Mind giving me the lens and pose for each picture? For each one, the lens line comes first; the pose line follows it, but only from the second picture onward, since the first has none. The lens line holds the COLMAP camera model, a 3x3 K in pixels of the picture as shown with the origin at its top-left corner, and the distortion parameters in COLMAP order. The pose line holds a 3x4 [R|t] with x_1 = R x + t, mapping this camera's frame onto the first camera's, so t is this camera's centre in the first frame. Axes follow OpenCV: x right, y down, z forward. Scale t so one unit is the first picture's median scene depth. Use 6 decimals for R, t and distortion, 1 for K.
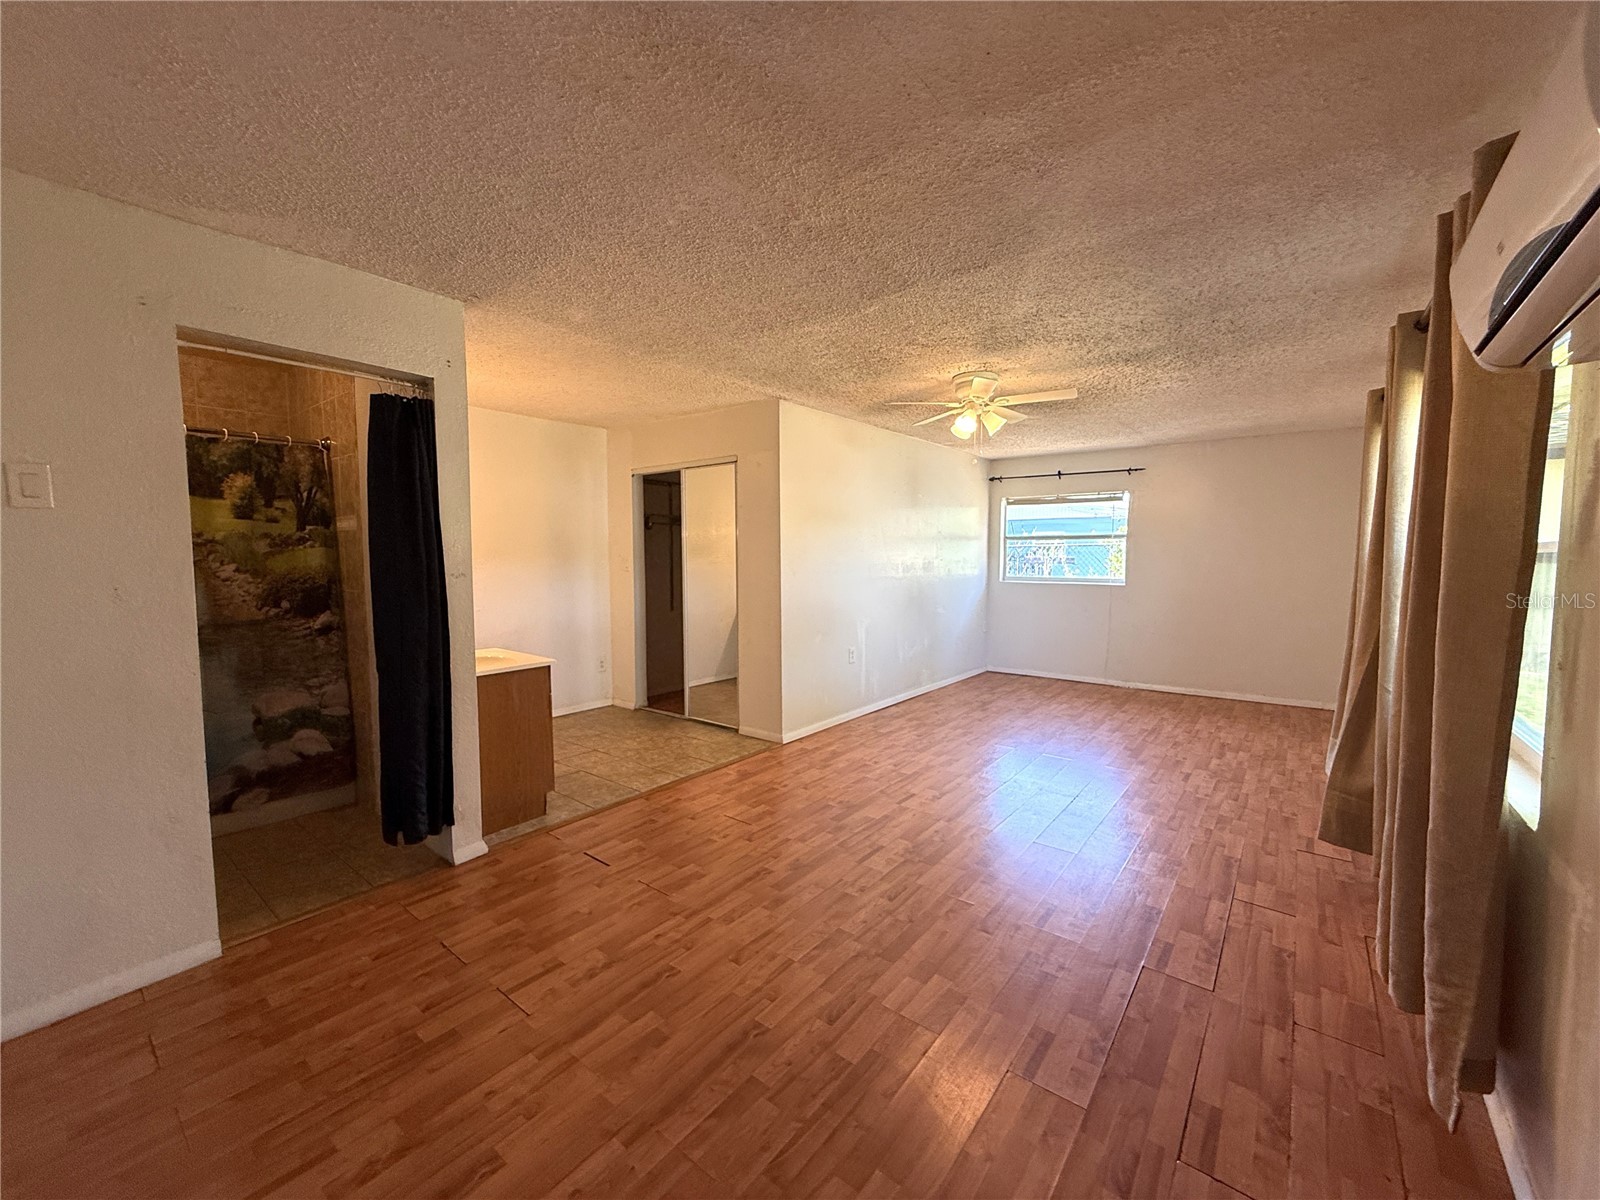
lens RADIAL K [[637.6, 0, 797.7], [0, 637.6, 599.9], [0, 0, 1]] dist [-0.000589, 0.000691]
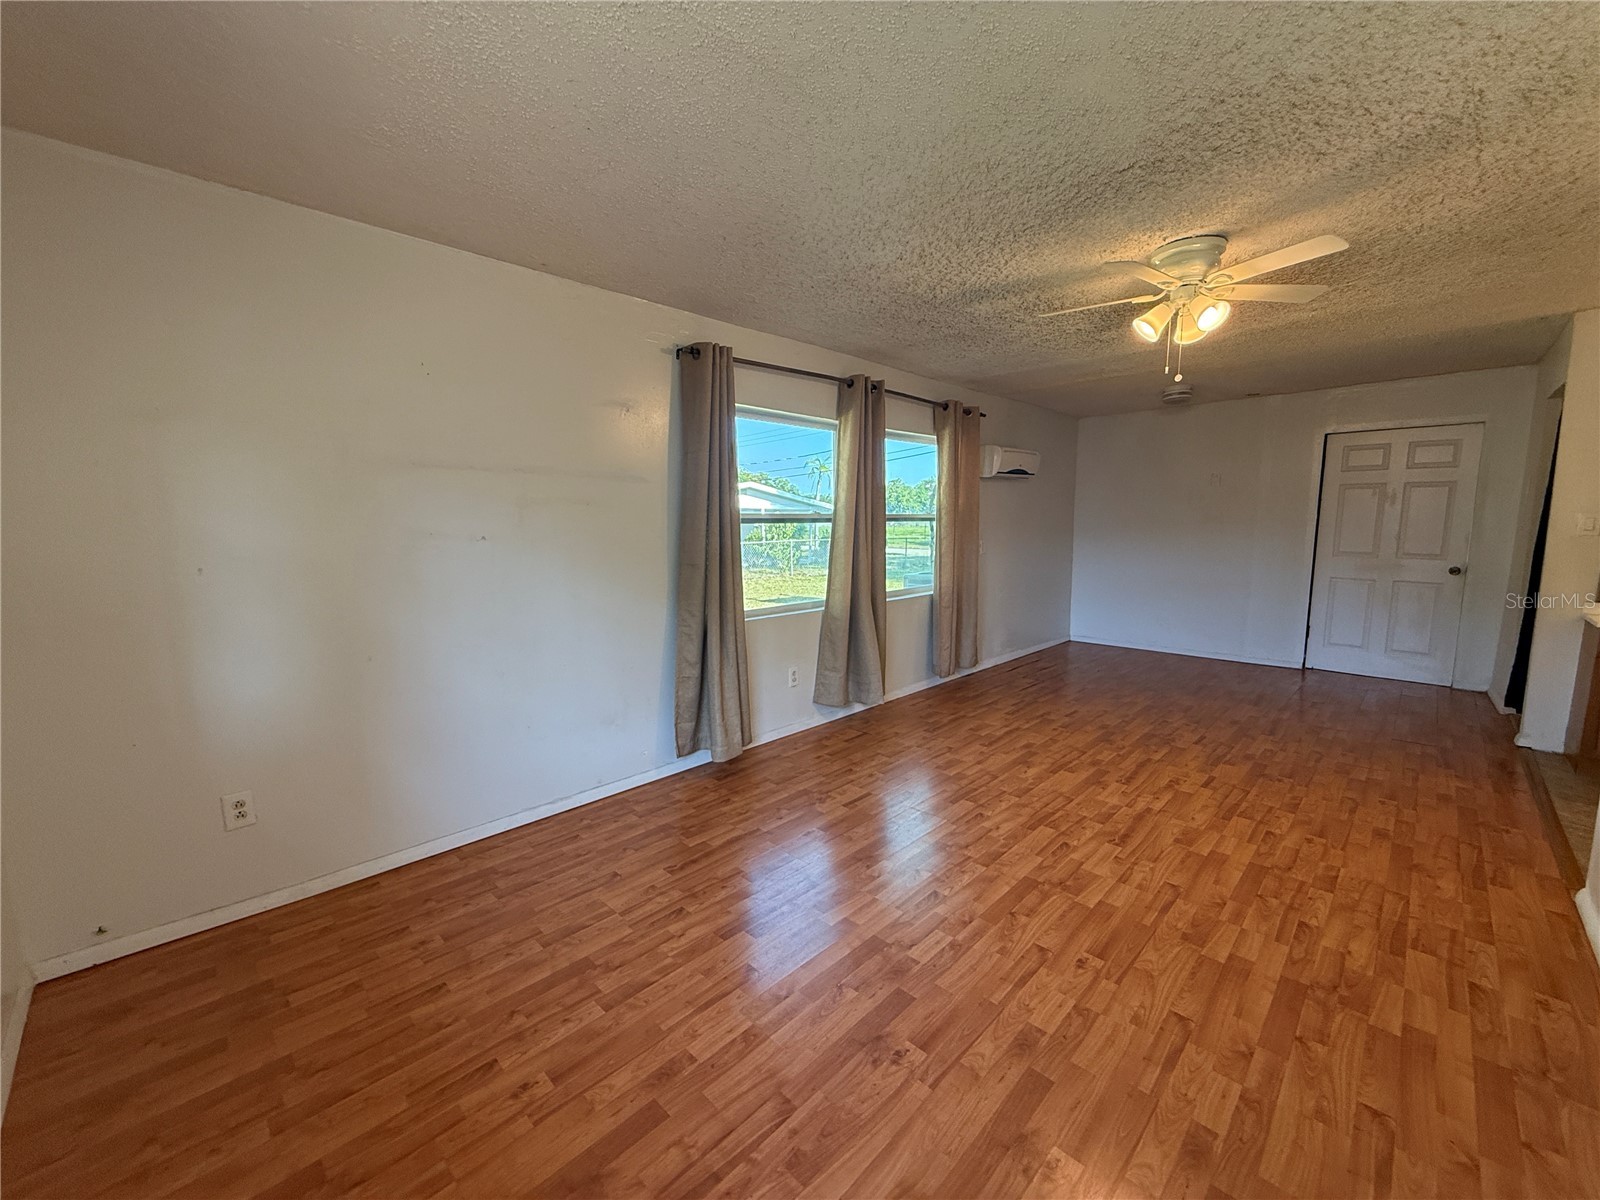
lens RADIAL K [[637.6, 0, 798.0], [0, 637.6, 599.3], [0, 0, 1]] dist [-0.000589, 0.000691]
pose [[-0.993670, -0.007092, 0.112119, 0.592305], [0.014399, 0.981735, 0.189710, -0.117112], [-0.111416, 0.190124, -0.975418, 1.722018]]
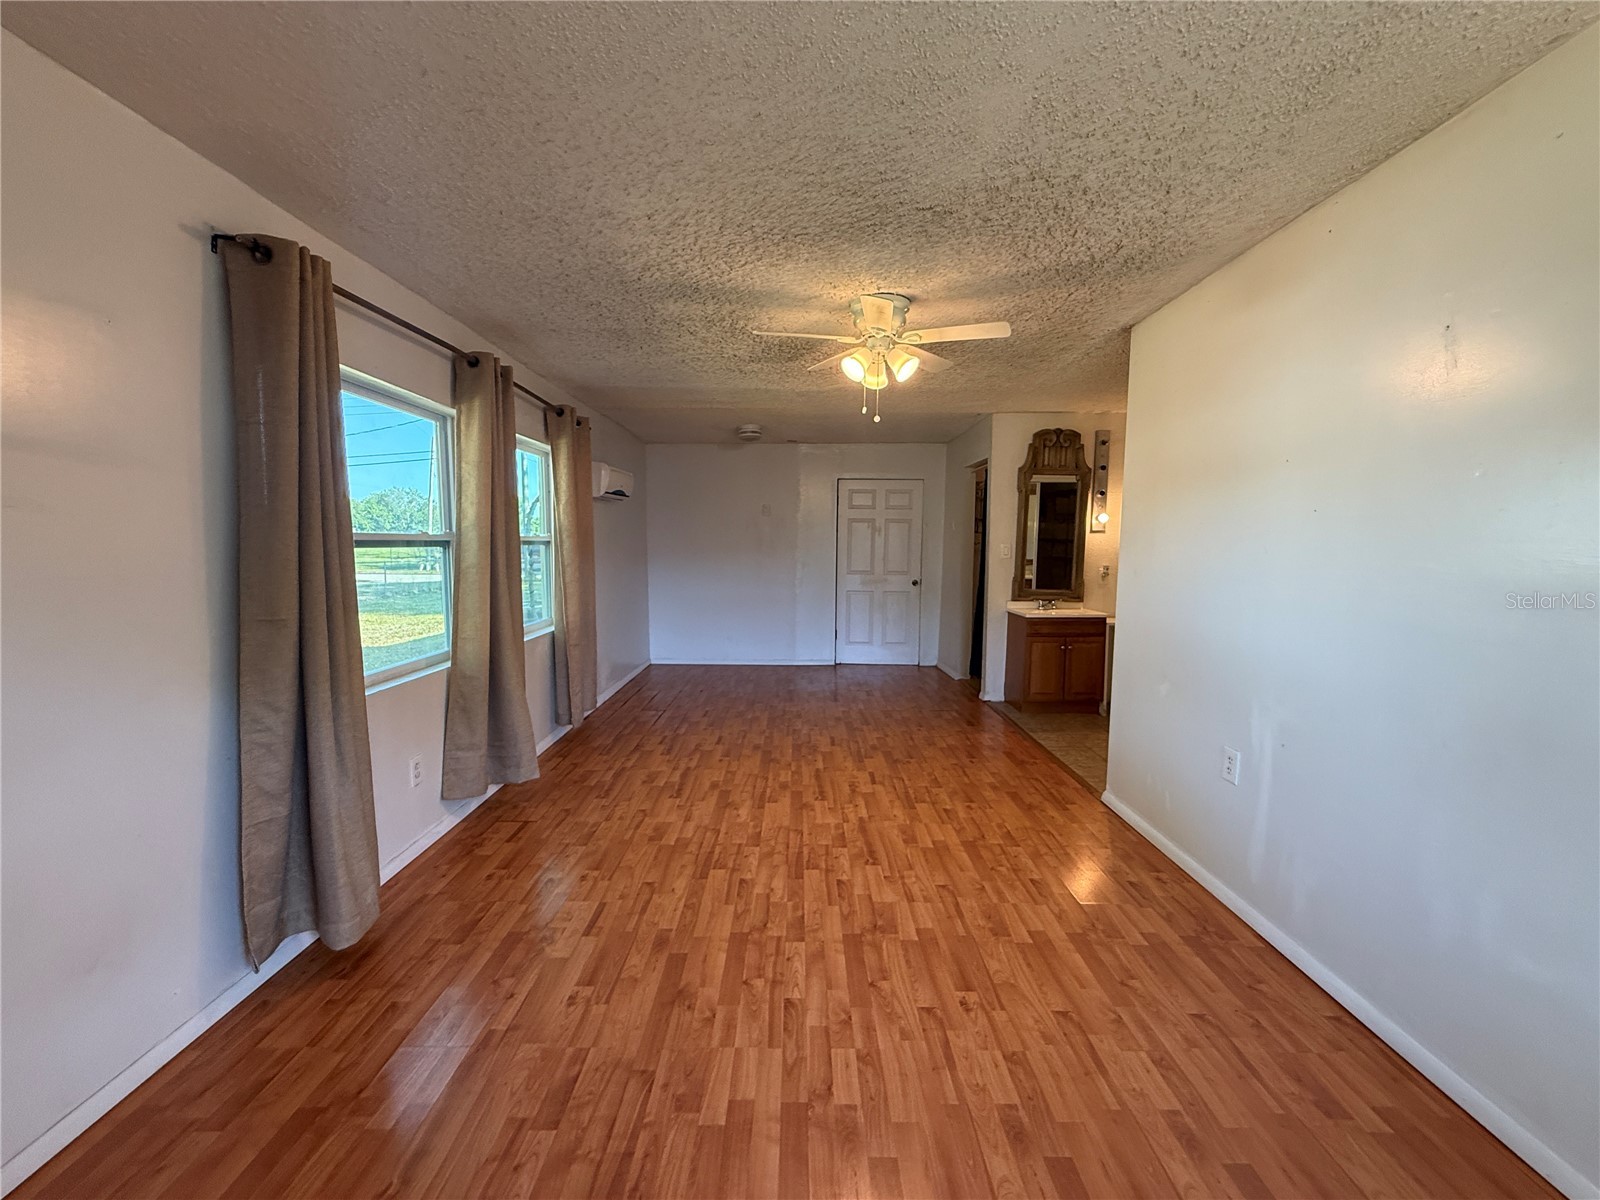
lens RADIAL K [[637.6, 0, 793.4], [0, 637.6, 599.2], [0, 0, 1]] dist [-0.000589, 0.000691]
pose [[-0.789006, 0.050613, -0.612297, 0.806400], [-0.047623, 0.988564, 0.143082, -0.107997], [0.612537, 0.142052, -0.777573, 1.520578]]
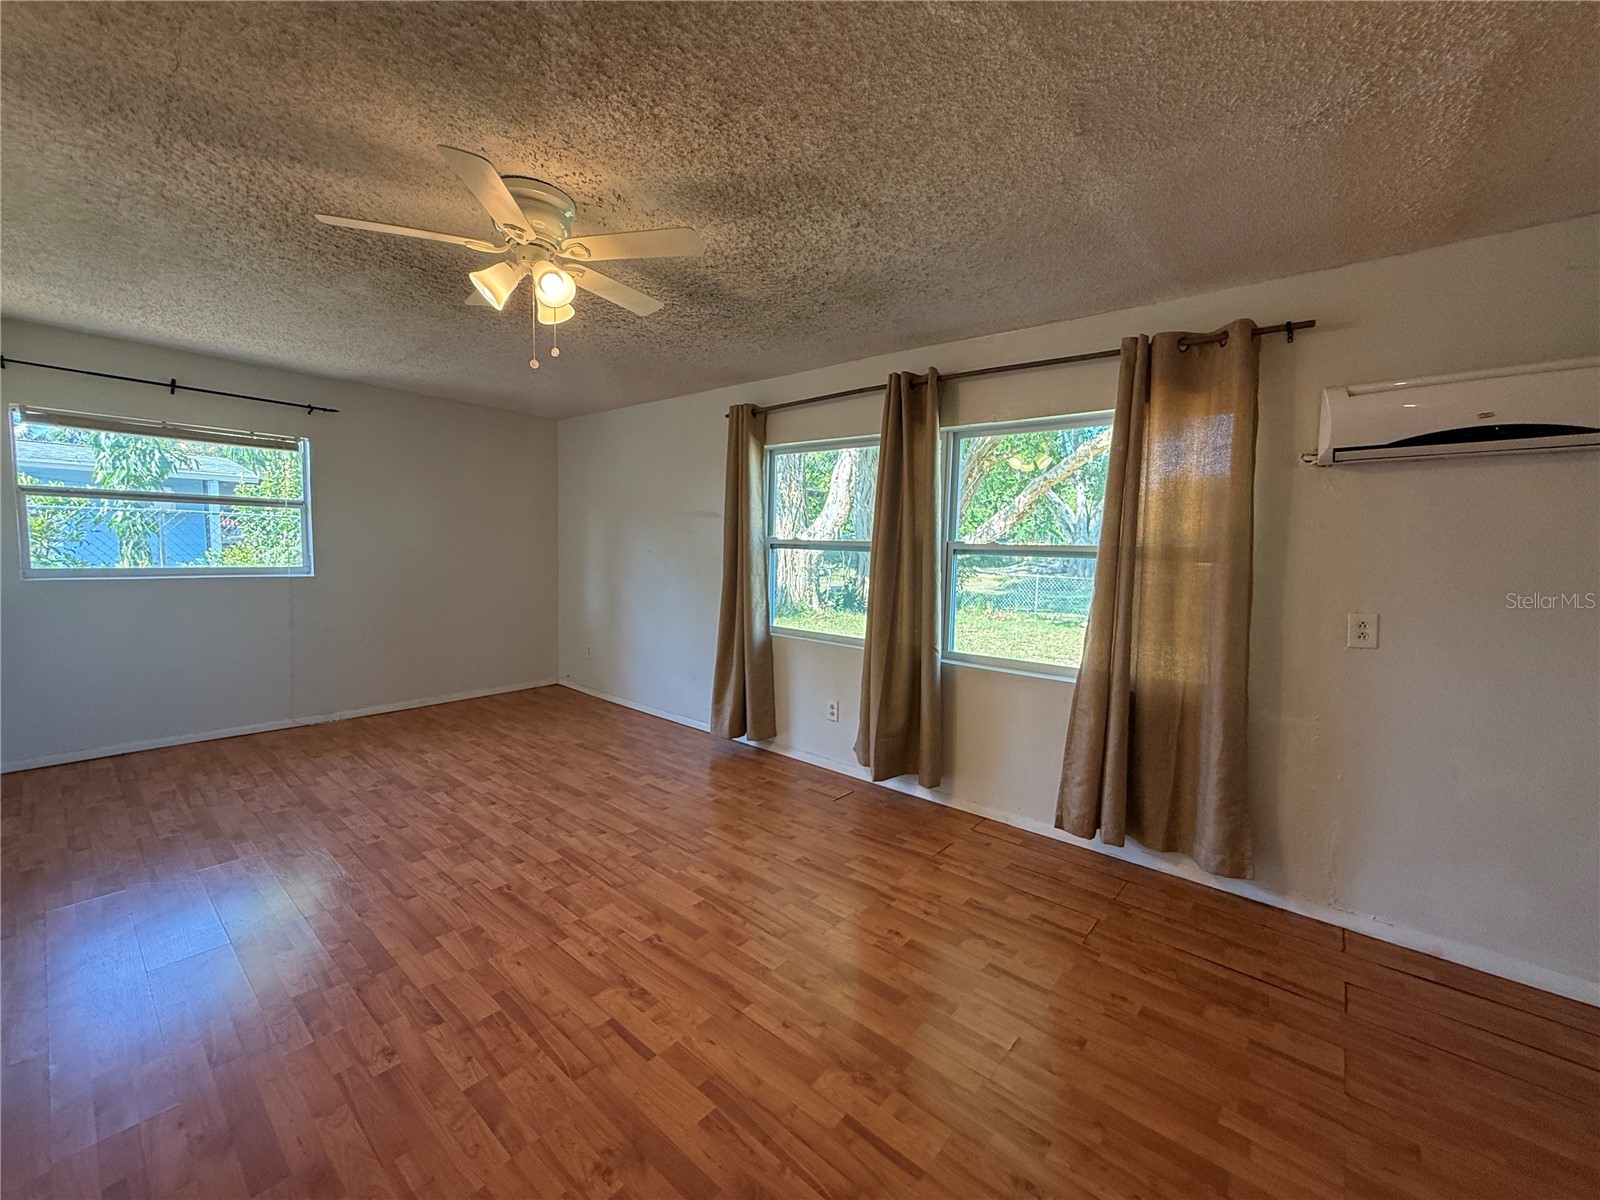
lens RADIAL K [[637.6, 0, 797.8], [0, 637.6, 600.6], [0, 0, 1]] dist [-0.000589, 0.000691]
pose [[0.030472, -0.085993, 0.995830, -0.257416], [0.041519, 0.995541, 0.084697, -0.054636], [-0.998673, 0.038765, 0.033906, 0.756267]]
